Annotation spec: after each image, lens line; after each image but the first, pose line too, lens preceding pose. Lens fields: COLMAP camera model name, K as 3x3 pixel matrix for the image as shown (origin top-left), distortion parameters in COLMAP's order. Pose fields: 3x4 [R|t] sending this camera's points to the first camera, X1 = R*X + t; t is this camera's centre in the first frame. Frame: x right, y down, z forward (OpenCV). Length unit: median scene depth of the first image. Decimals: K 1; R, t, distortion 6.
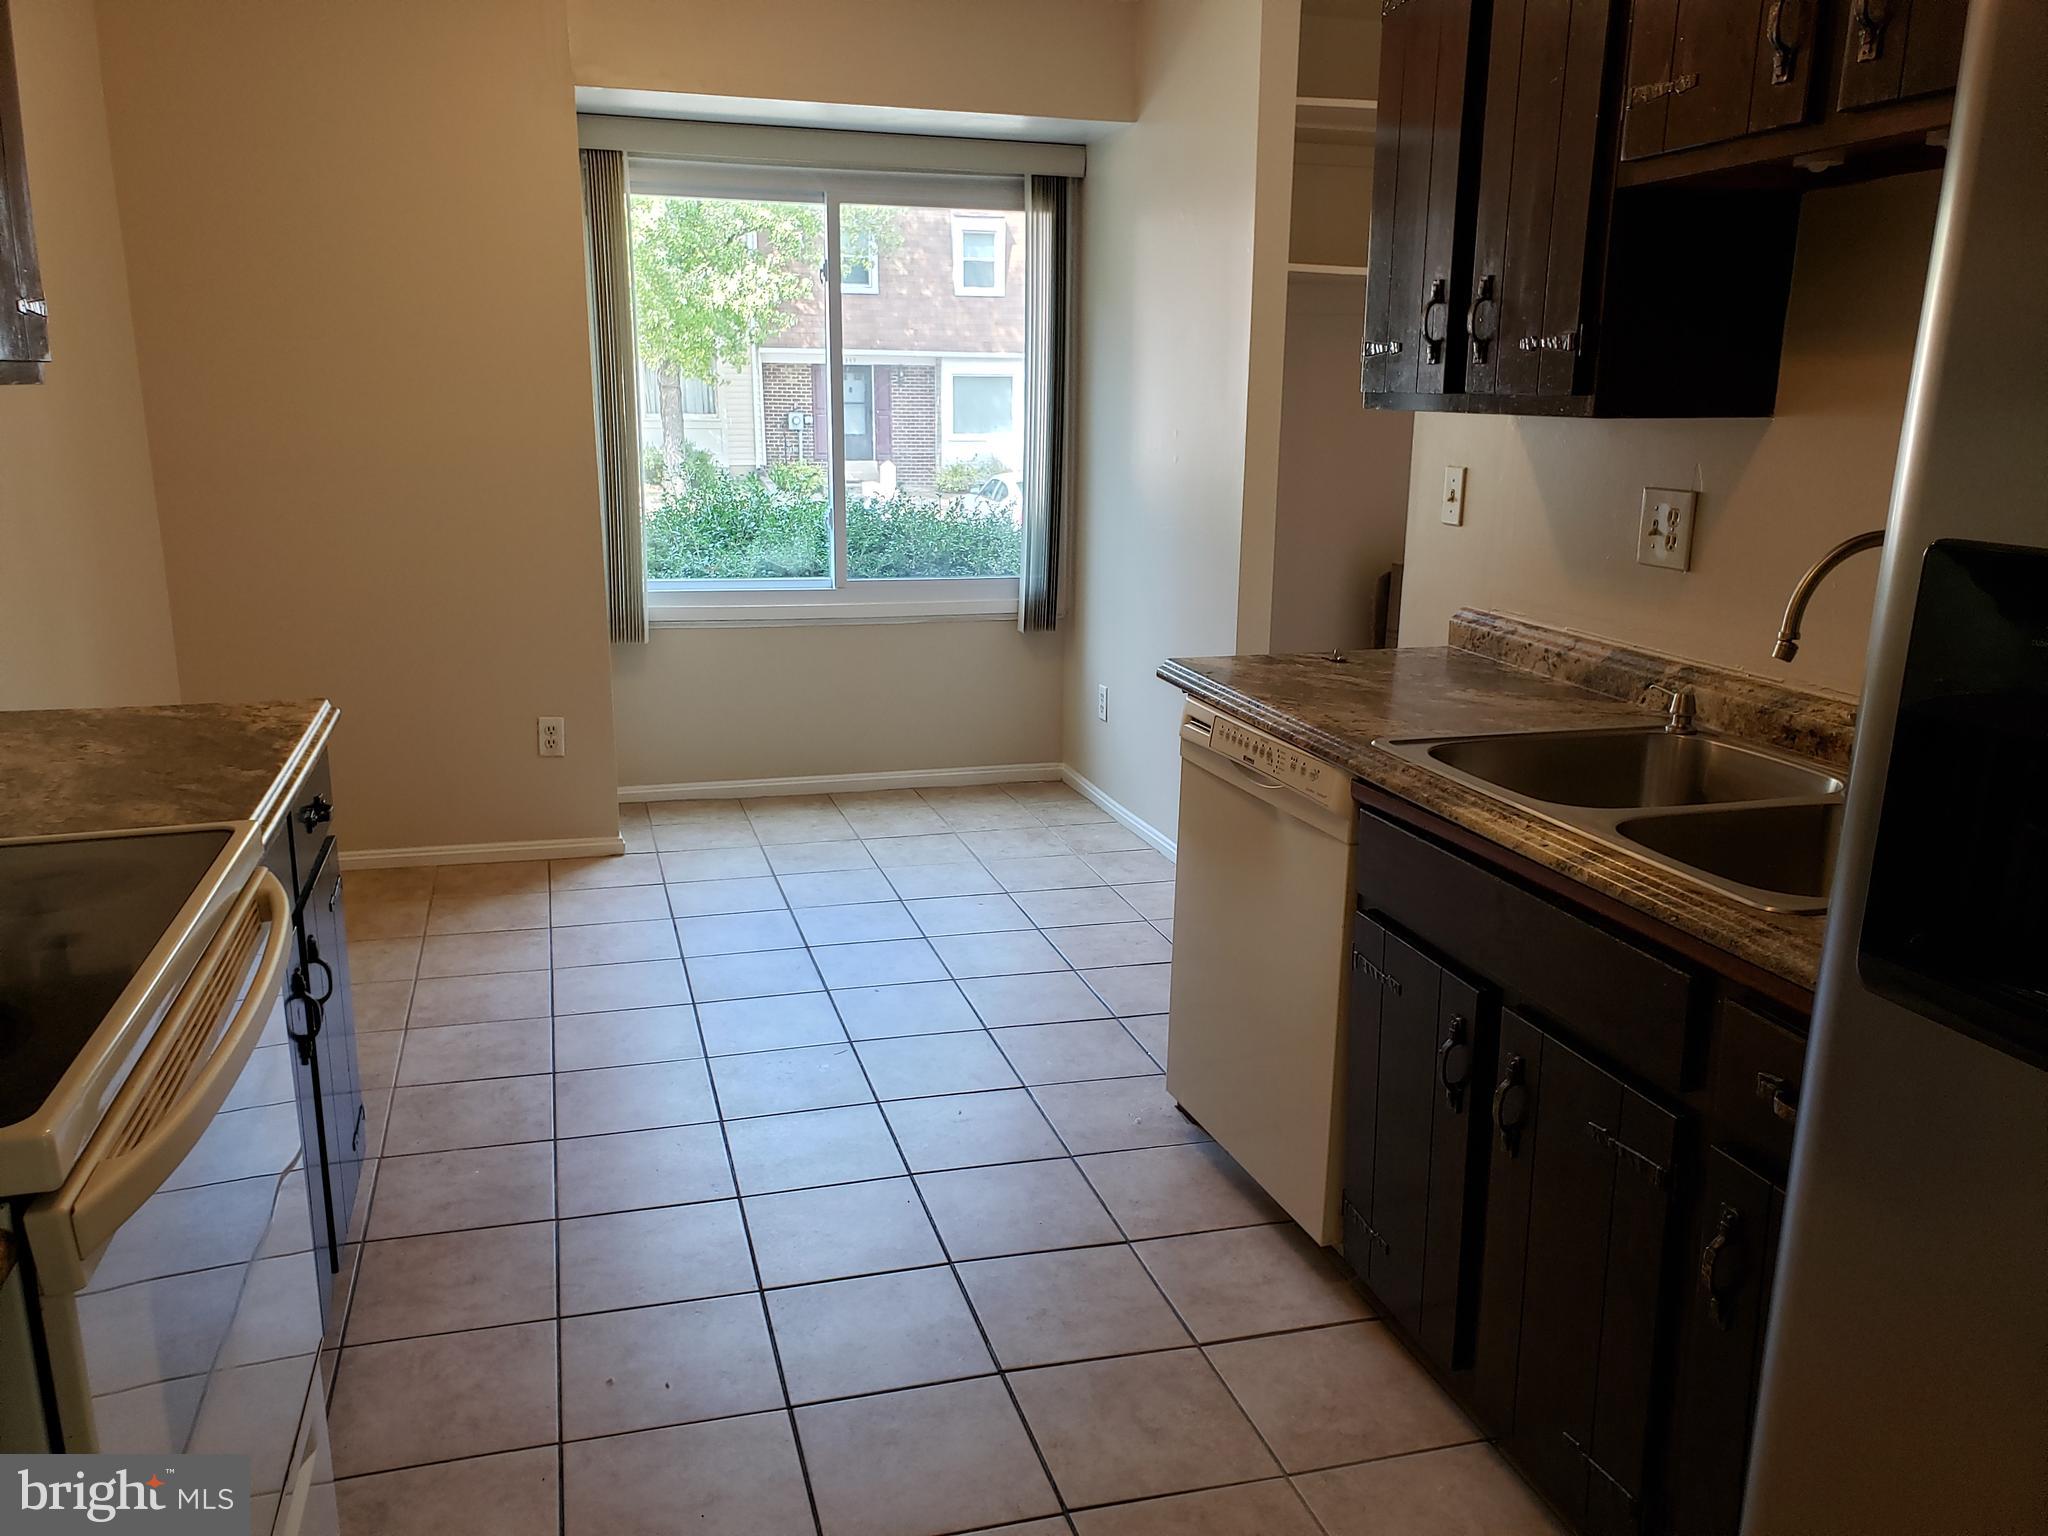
lens RADIAL K [[1639.9, 0, 1043.5], [0, 1639.9, 773.1], [0, 0, 1]] dist [0.027890, -0.000237]
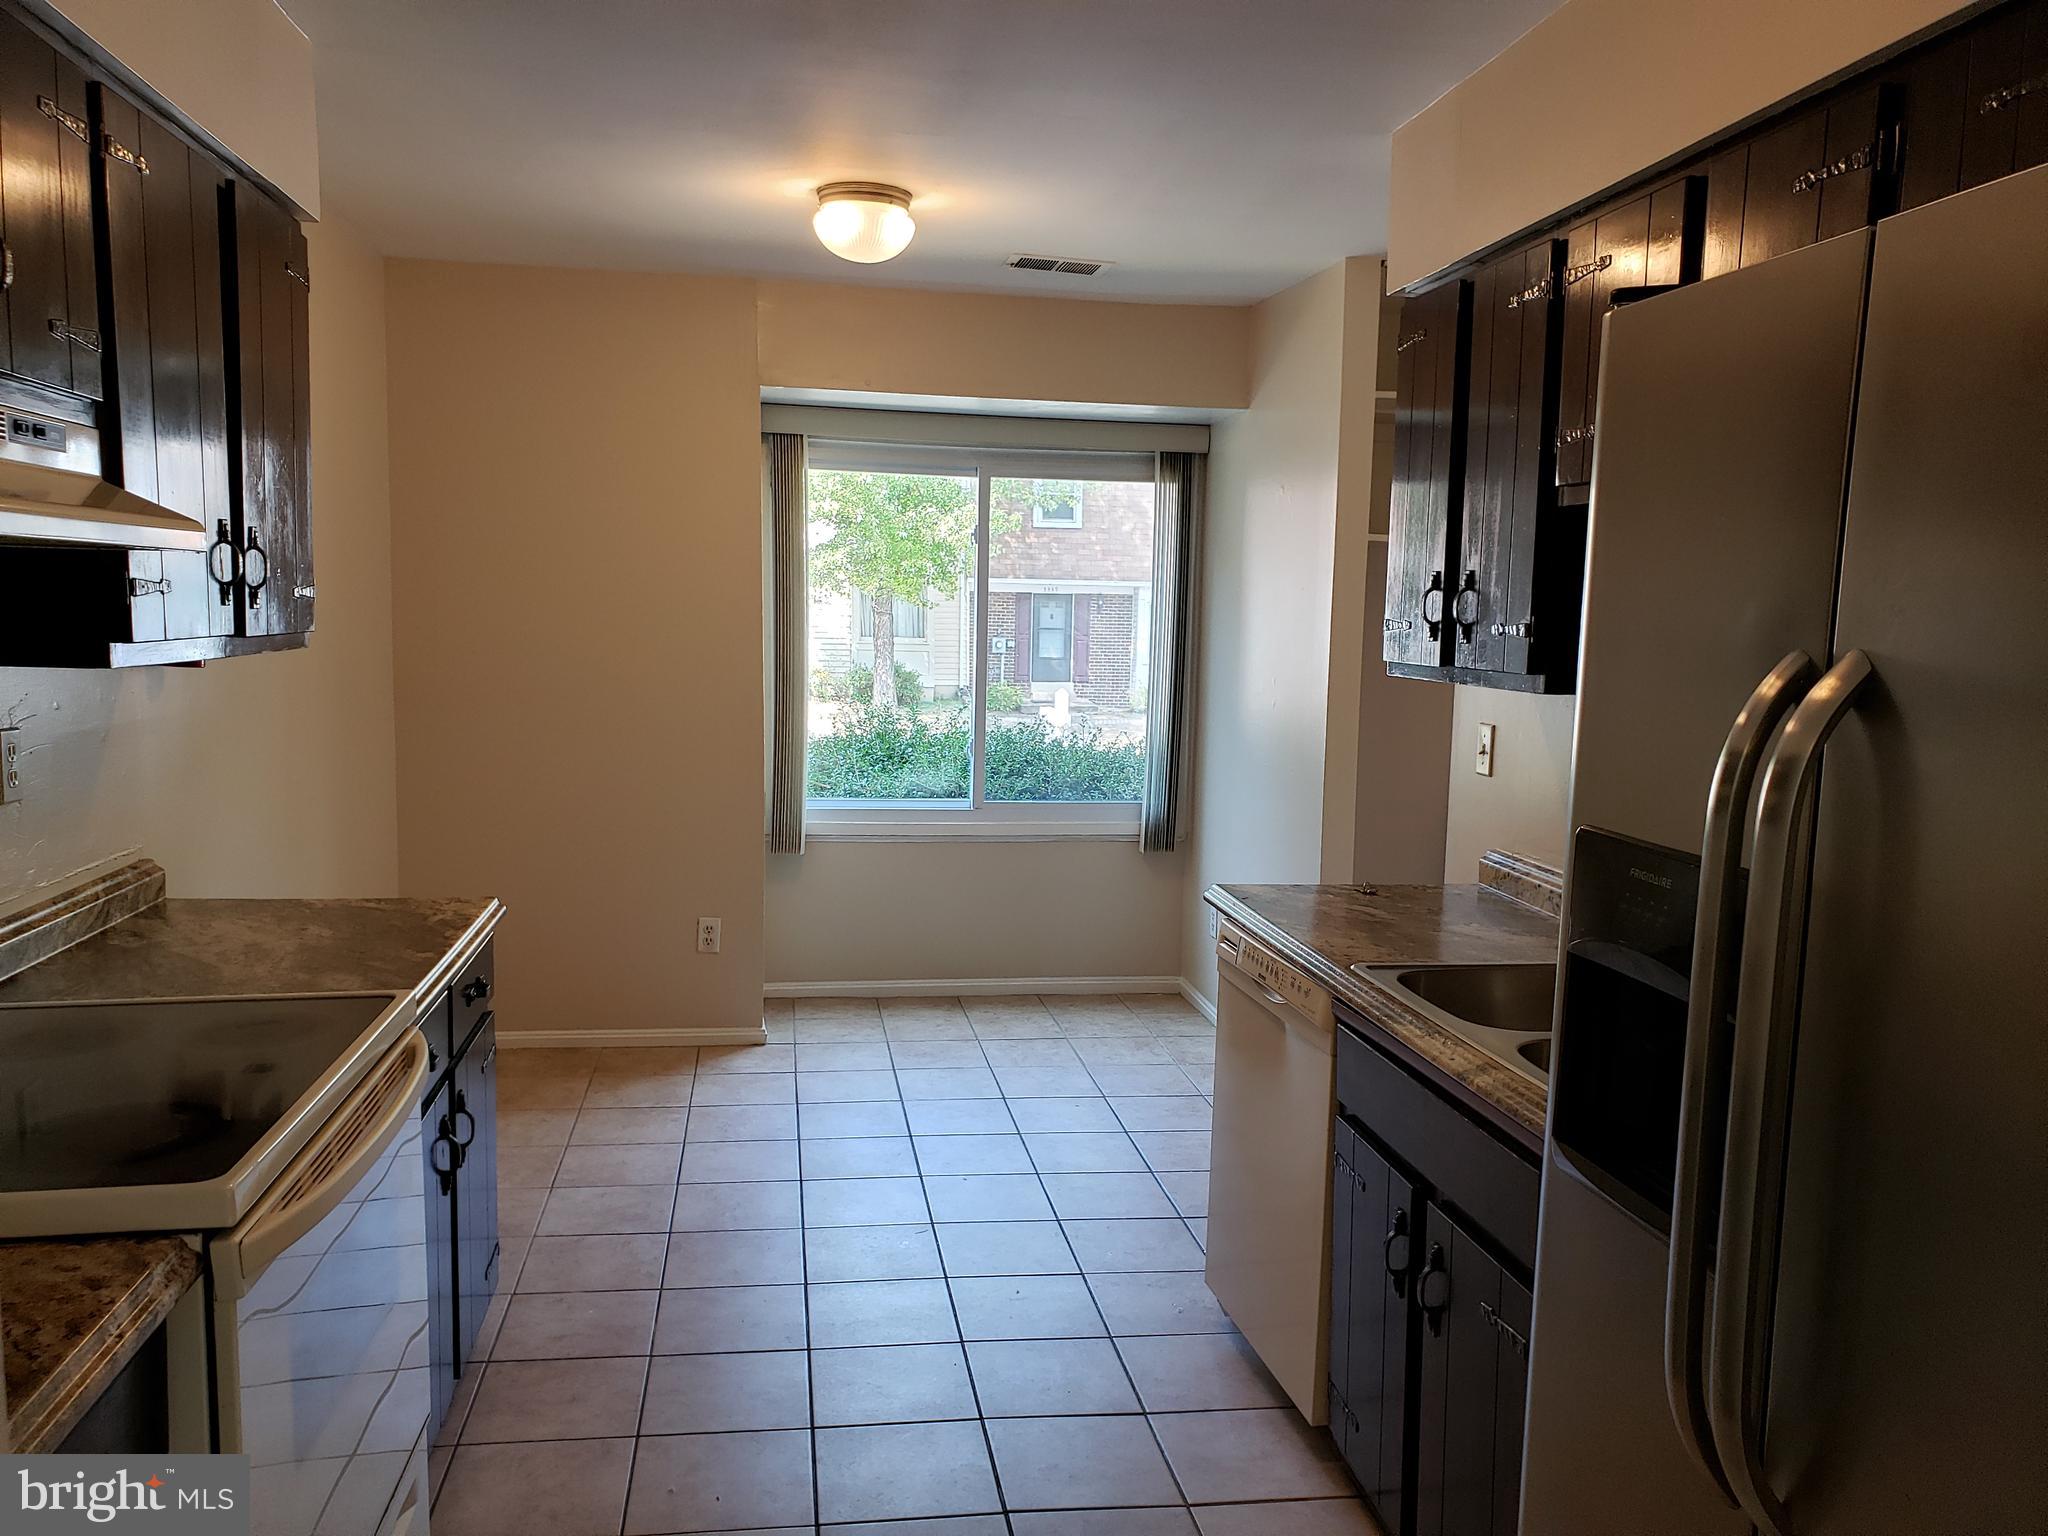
lens RADIAL K [[1588.7, 0, 1024.0], [0, 1588.7, 768.0], [0, 0, 1]] dist [0.036777, -0.040718]
pose [[0.992426, 0.025089, -0.120252, 0.079873], [-0.041159, 0.990251, -0.133073, 0.001306], [0.115741, 0.137015, 0.983784, -0.113937]]
